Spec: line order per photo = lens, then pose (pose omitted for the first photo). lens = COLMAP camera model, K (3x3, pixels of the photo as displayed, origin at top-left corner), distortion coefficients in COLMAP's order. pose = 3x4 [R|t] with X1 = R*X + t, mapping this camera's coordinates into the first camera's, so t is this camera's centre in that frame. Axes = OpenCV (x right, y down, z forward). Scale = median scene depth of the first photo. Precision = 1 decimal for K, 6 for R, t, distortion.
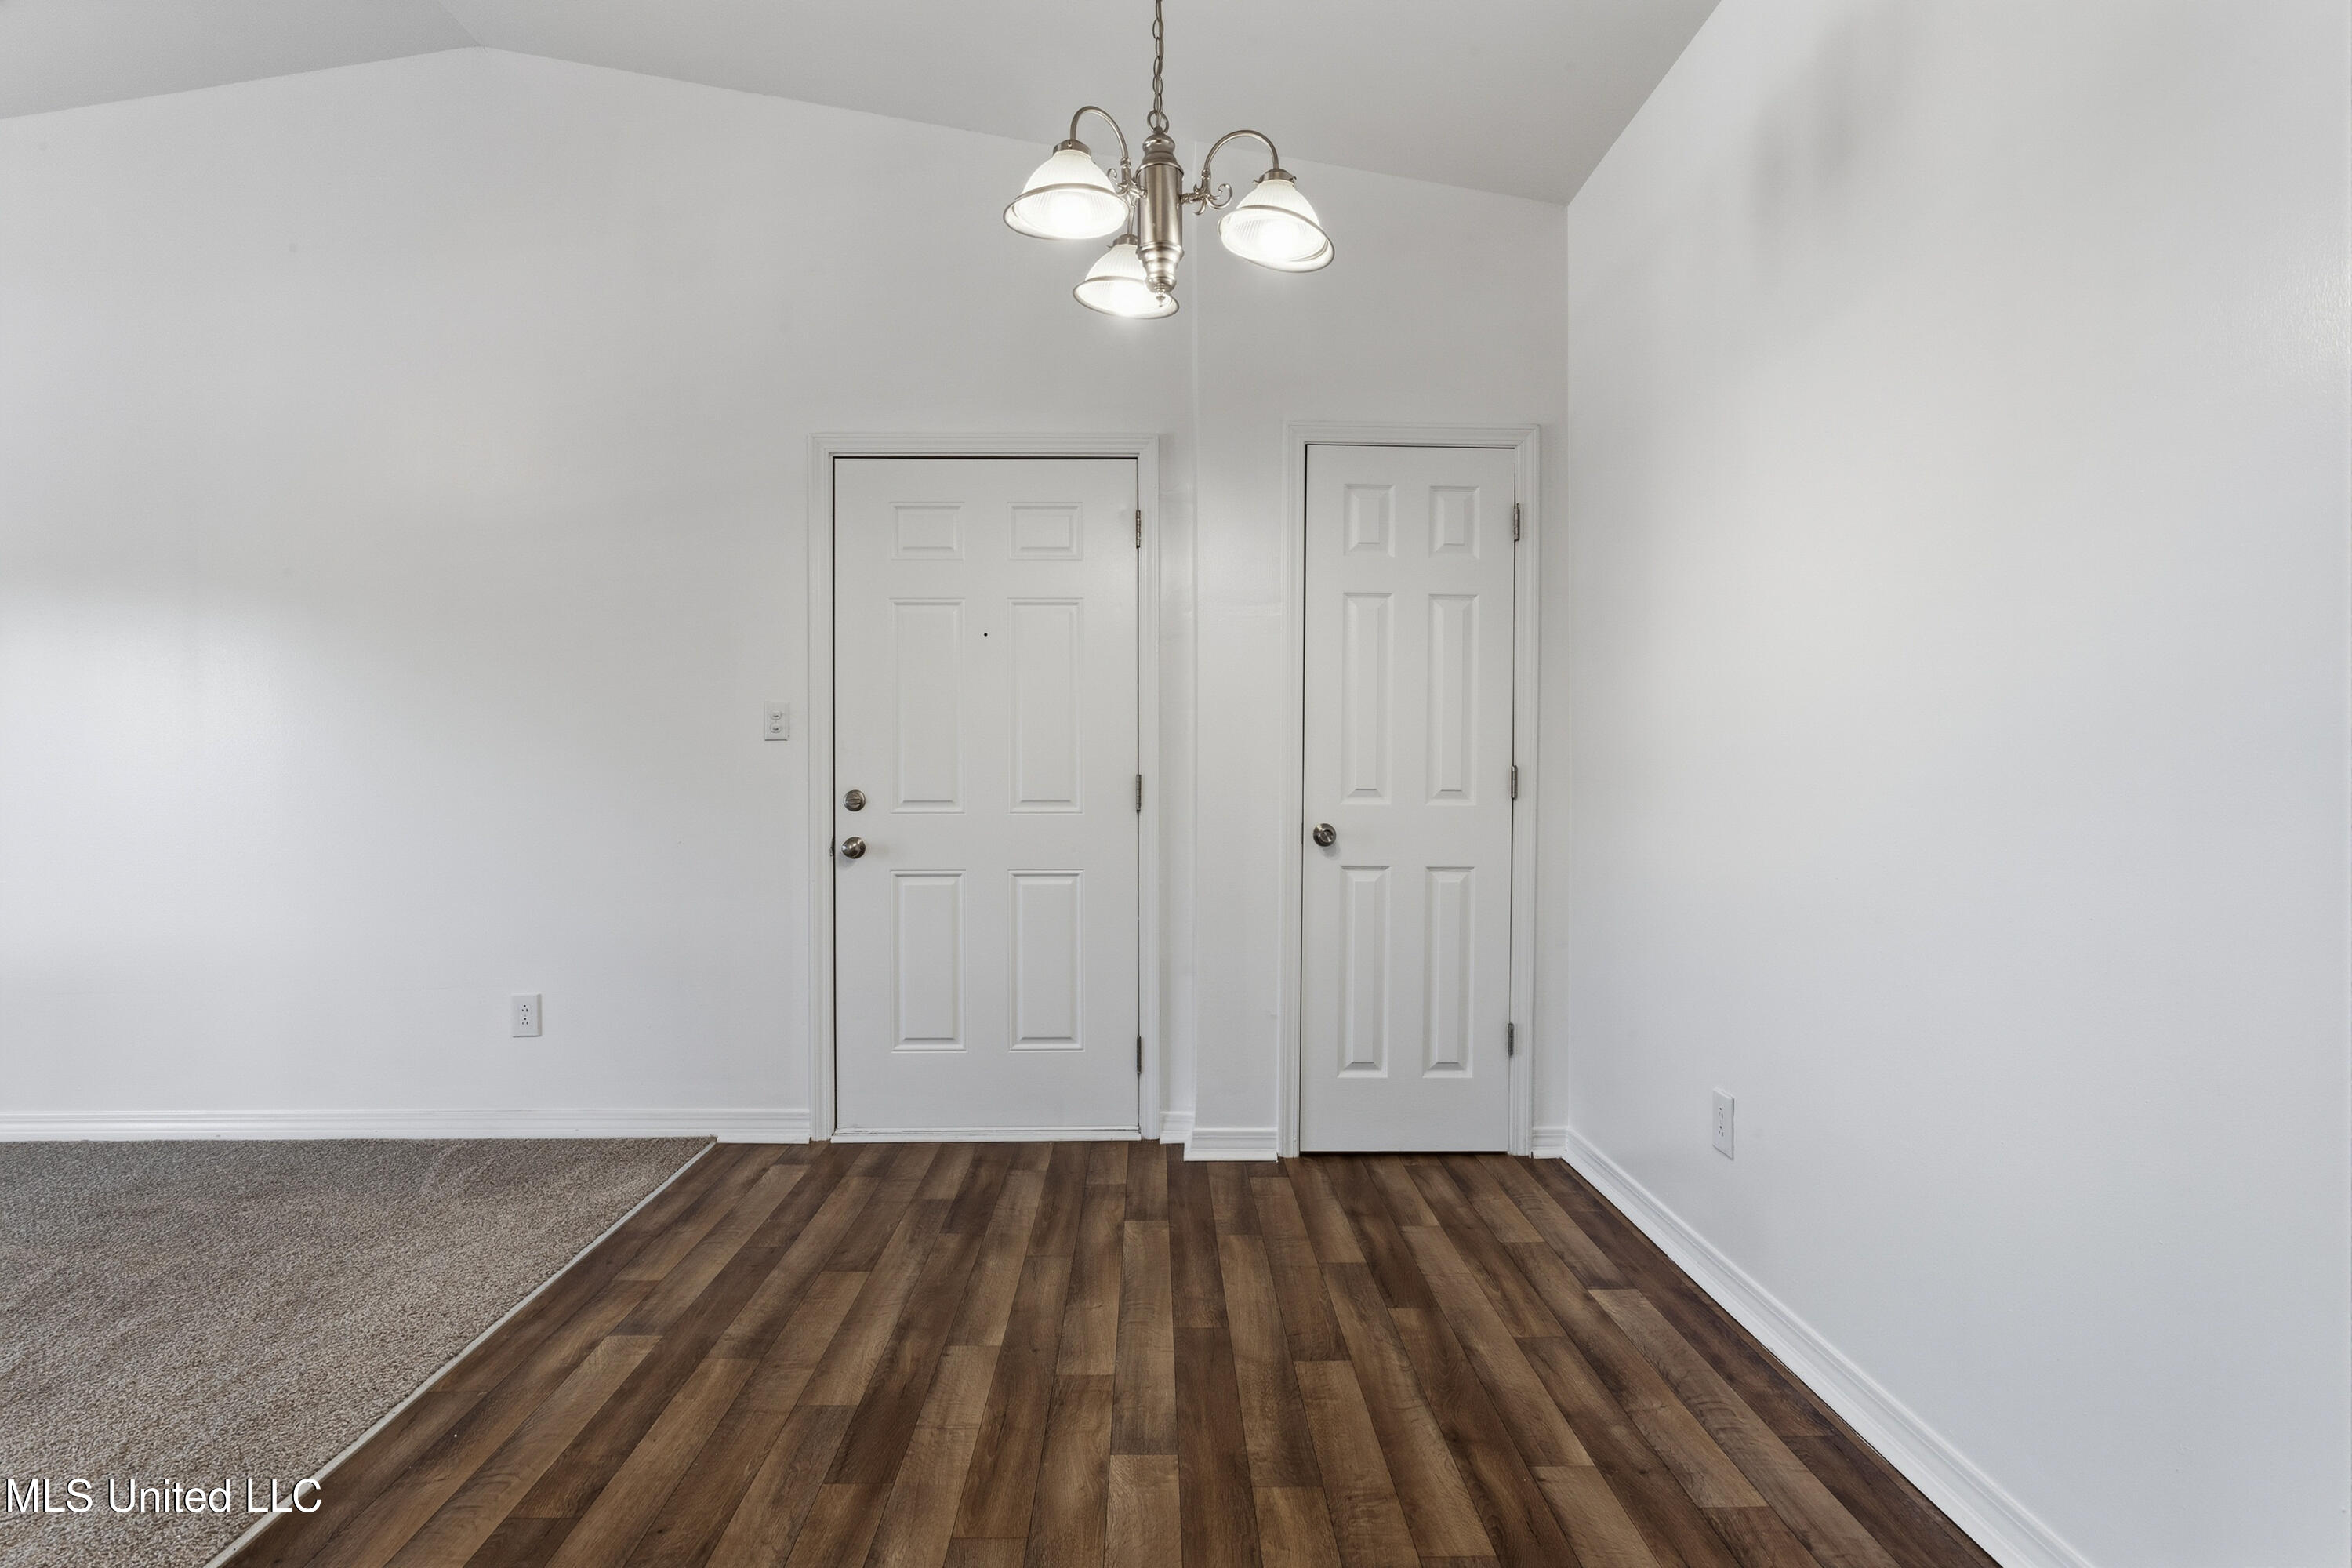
lens RADIAL K [[1170.7, 0, 1180.5], [0, 1170.7, 771.4], [0, 0, 1]] dist [0.000110, 0.000151]
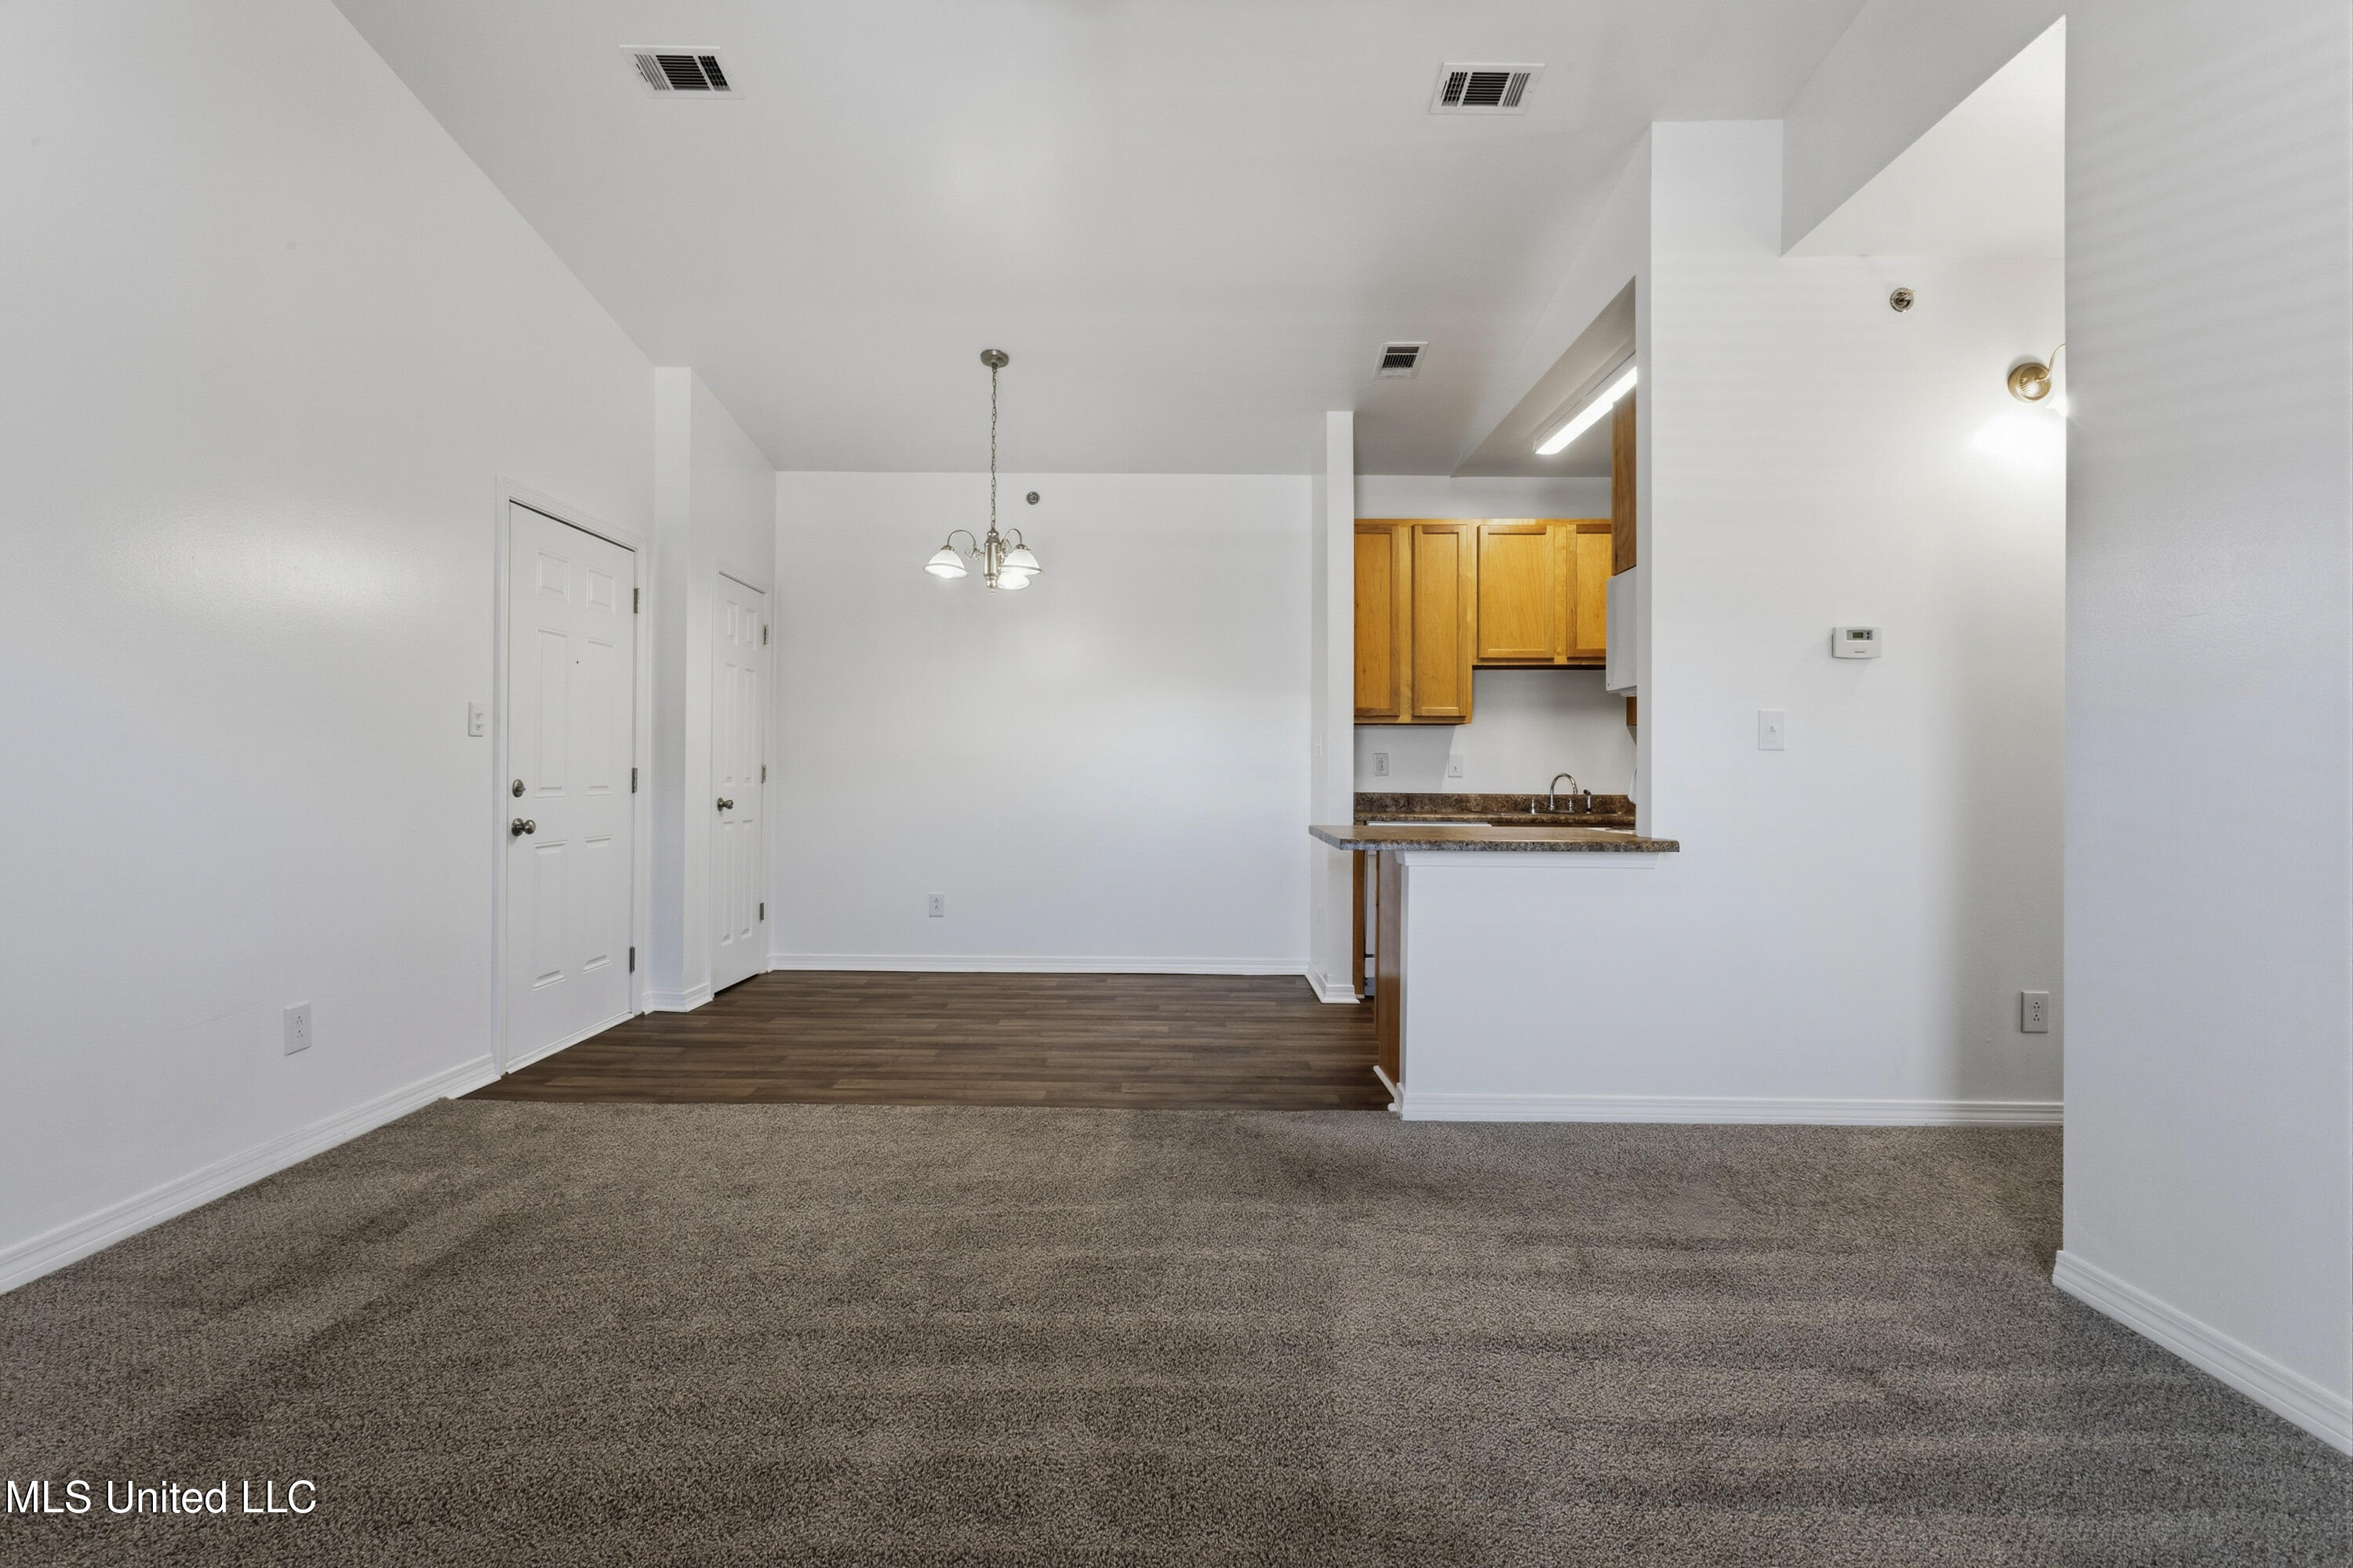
lens RADIAL K [[1107.5, 0, 1168.7], [0, 1107.5, 770.6], [0, 0, 1]] dist [0.003374, 0.001154]
pose [[0.025518, 0.002036, 0.999672, -1.706634], [-0.015281, 0.999882, -0.001646, -0.002122], [-0.999558, -0.015234, 0.025546, 0.363496]]
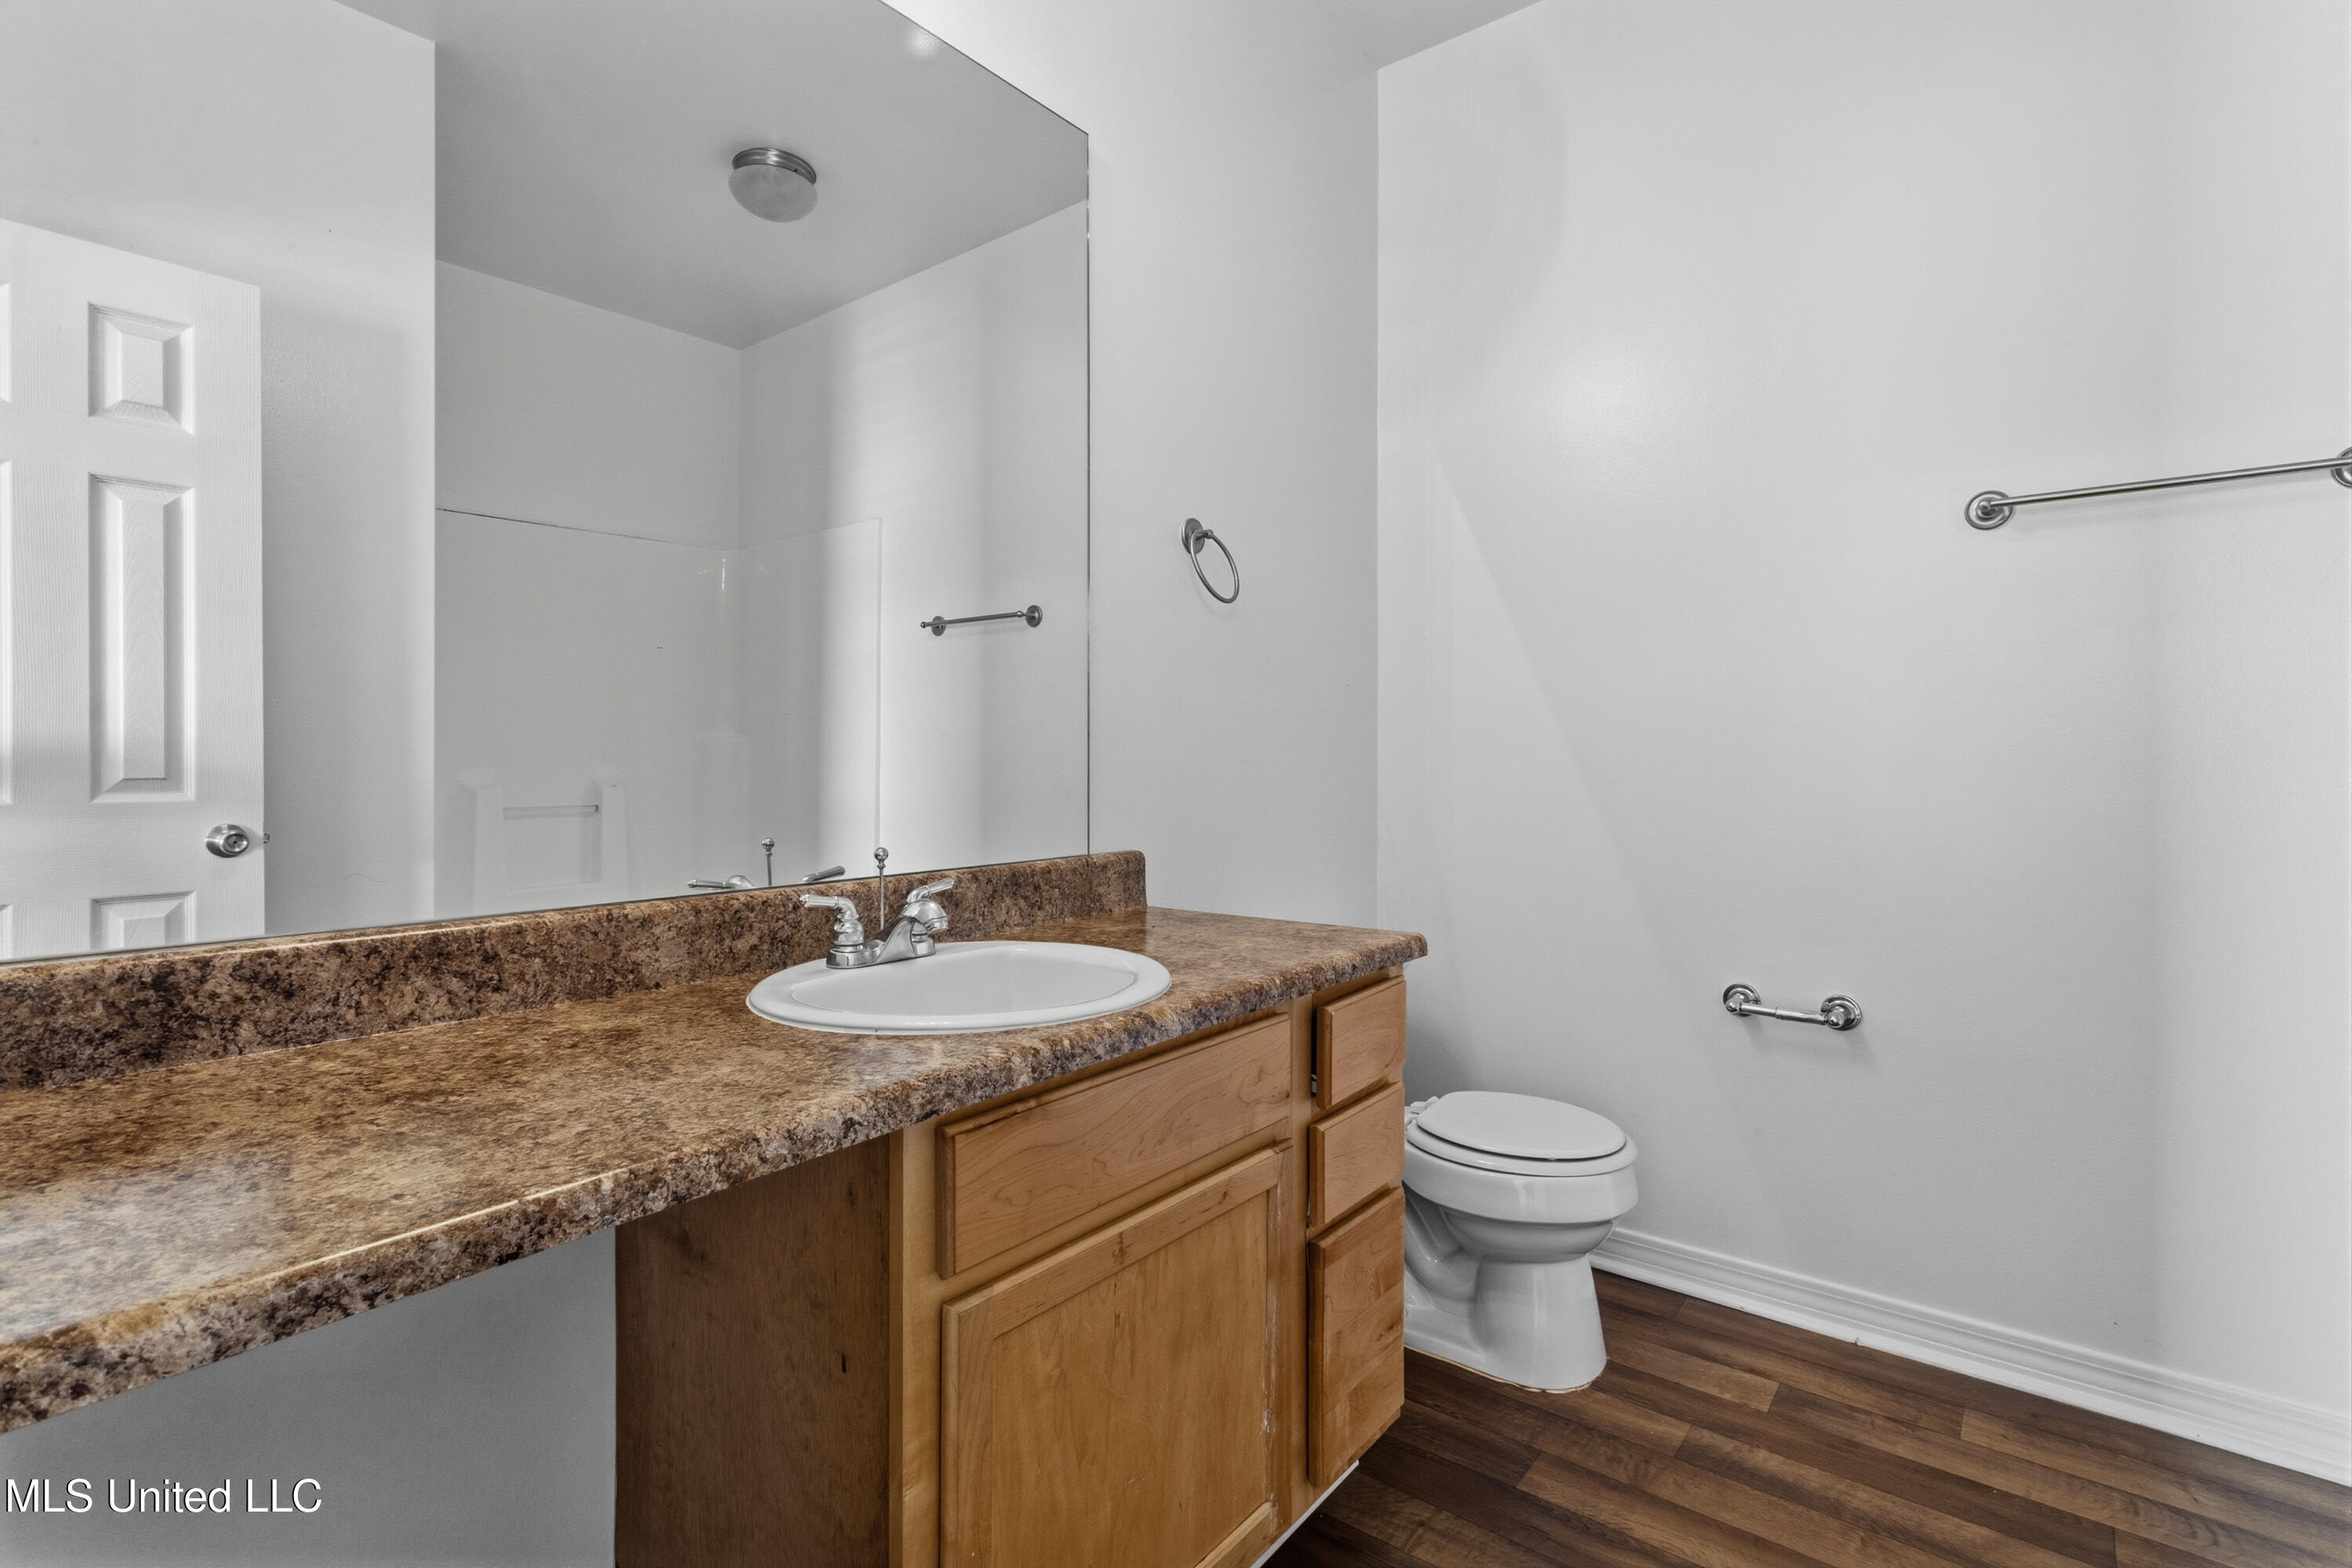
lens RADIAL K [[1107.0, 0, 1168.2], [0, 1107.0, 770.7], [0, 0, 1]] dist [0.003374, 0.001154]
pose [[-0.636541, 0.006979, -0.771212, 0.364515], [0.007485, 0.999968, 0.002872, 0.006612], [0.771207, -0.003945, -0.636572, 0.939531]]
